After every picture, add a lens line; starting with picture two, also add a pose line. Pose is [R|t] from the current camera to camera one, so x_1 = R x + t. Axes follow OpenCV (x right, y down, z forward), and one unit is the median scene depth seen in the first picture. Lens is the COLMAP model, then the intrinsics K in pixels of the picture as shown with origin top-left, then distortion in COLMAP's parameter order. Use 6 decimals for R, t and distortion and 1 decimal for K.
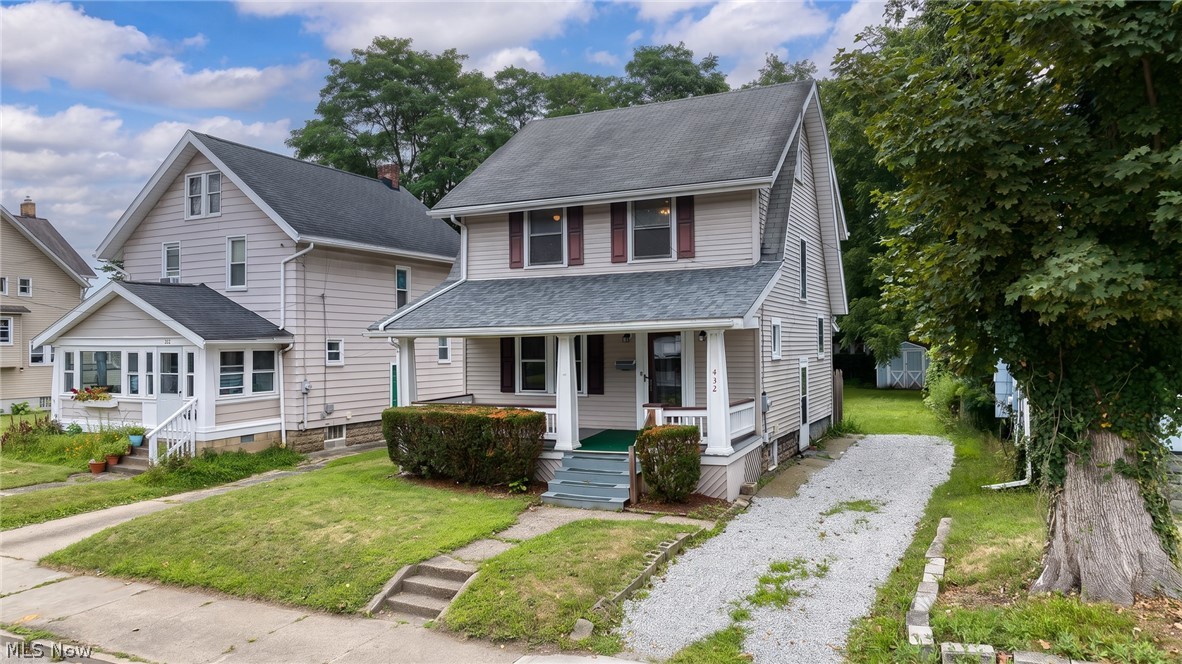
lens RADIAL K [[832.2, 0, 591.7], [0, 832.2, 331.0], [0, 0, 1]] dist [0.007502, 0.001774]
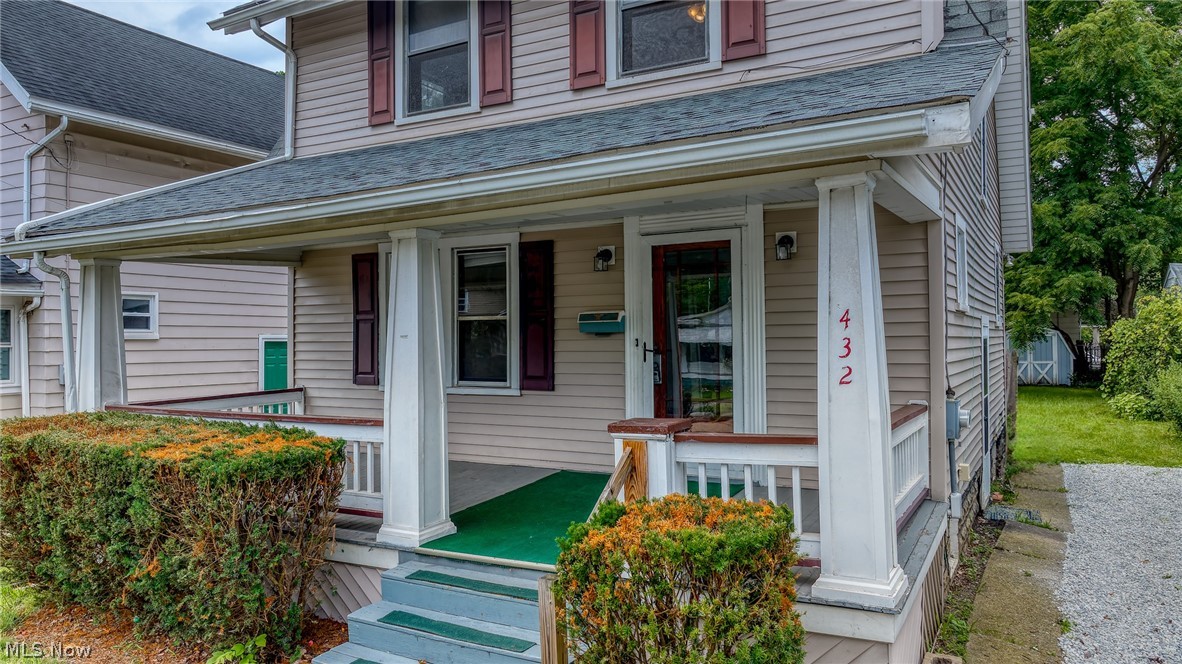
lens RADIAL K [[832.2, 0, 561.5], [0, 832.2, 338.1], [0, 0, 1]] dist [0.007502, 0.001774]
pose [[0.995583, 0.001156, -0.093882, 0.061000], [0.000204, 0.999895, 0.014468, 0.042391], [0.093889, -0.014423, 0.995478, 0.568679]]
